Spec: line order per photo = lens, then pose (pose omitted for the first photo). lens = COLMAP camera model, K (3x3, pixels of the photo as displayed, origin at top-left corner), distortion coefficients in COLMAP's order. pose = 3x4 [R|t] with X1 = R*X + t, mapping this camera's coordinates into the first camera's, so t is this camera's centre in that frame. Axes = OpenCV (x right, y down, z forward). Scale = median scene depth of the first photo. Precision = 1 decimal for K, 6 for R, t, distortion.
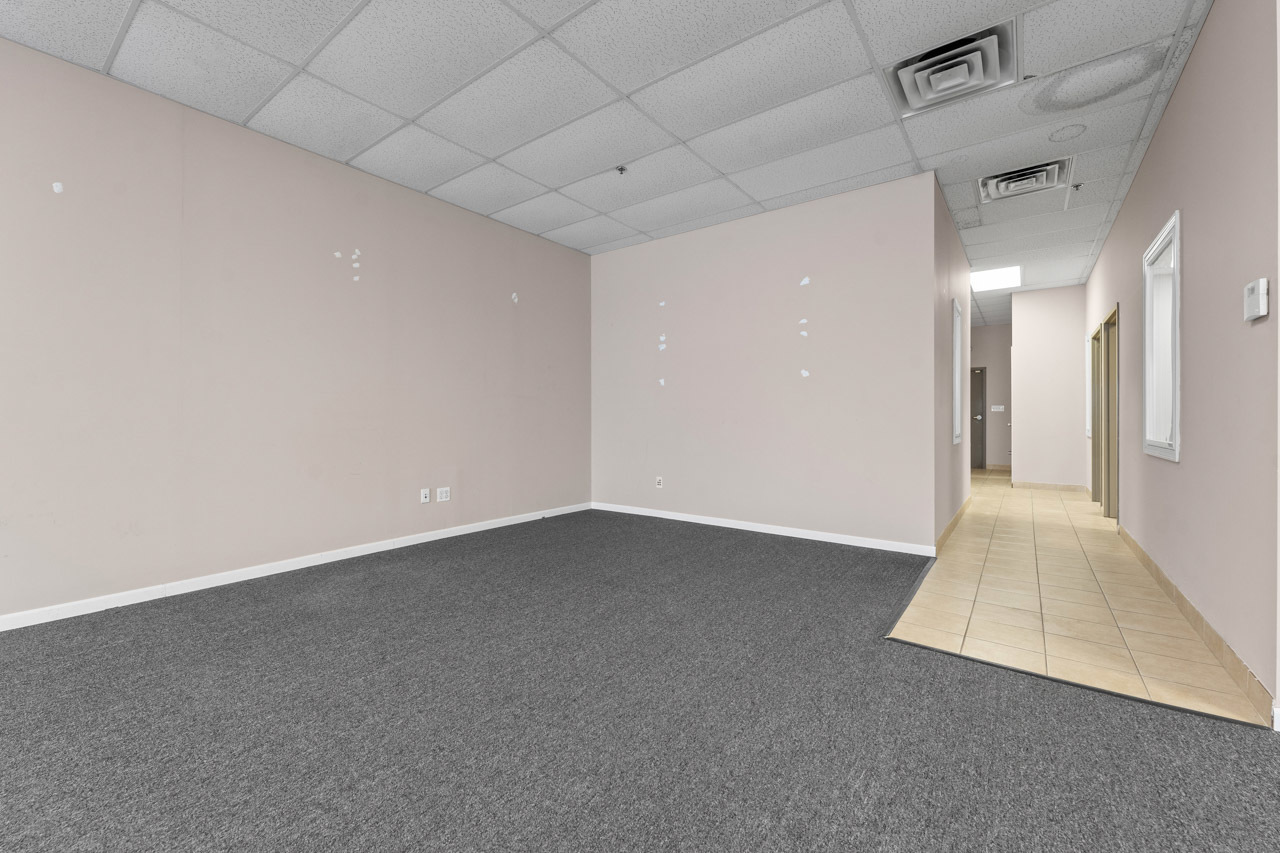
lens RADIAL K [[516.7, 0, 641.5], [0, 516.7, 425.0], [0, 0, 1]] dist [0.000429, 0.000350]
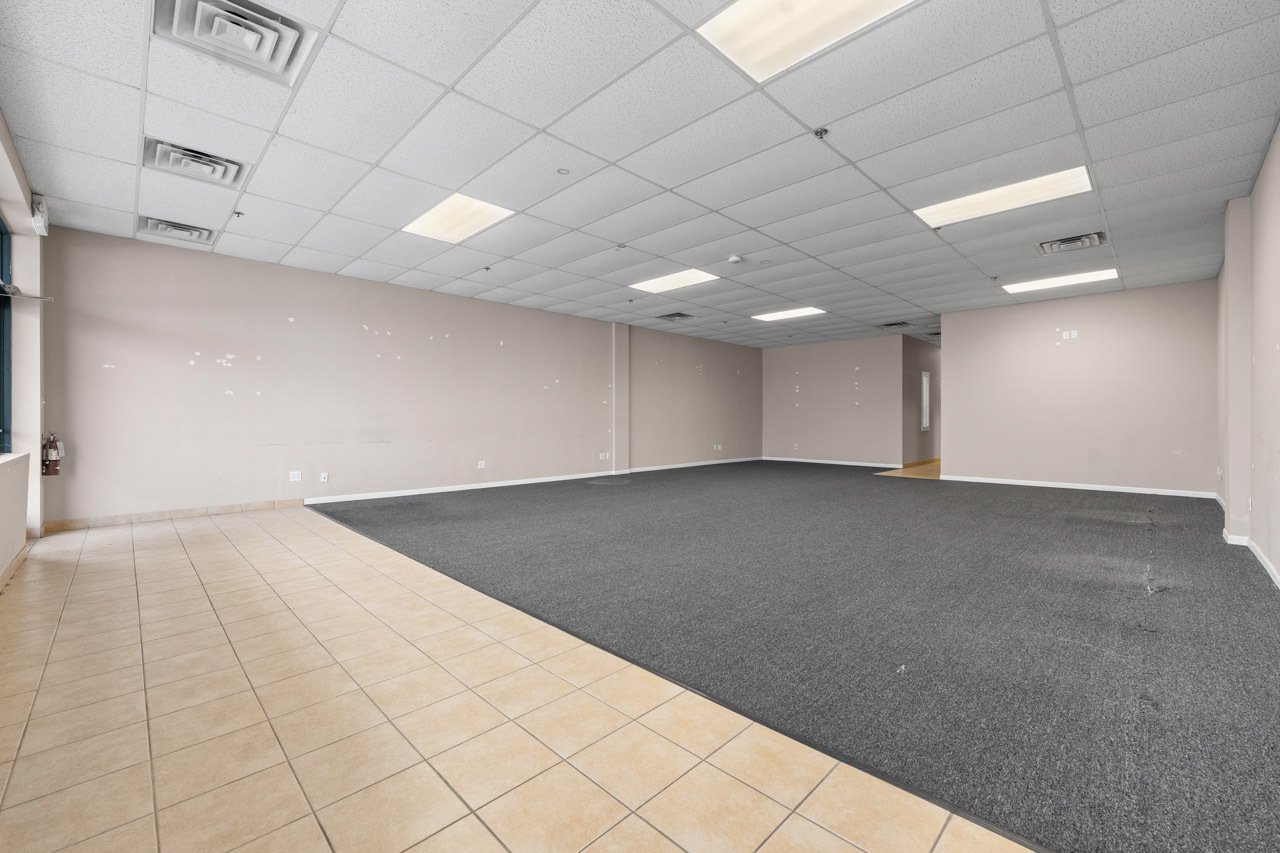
lens RADIAL K [[516.7, 0, 646.6], [0, 516.7, 420.9], [0, 0, 1]] dist [0.000429, 0.000350]
pose [[0.989986, -0.000135, -0.141164, -0.316068], [0.000734, 0.999991, 0.004190, -0.019460], [0.141162, -0.004251, 0.989977, -1.493089]]
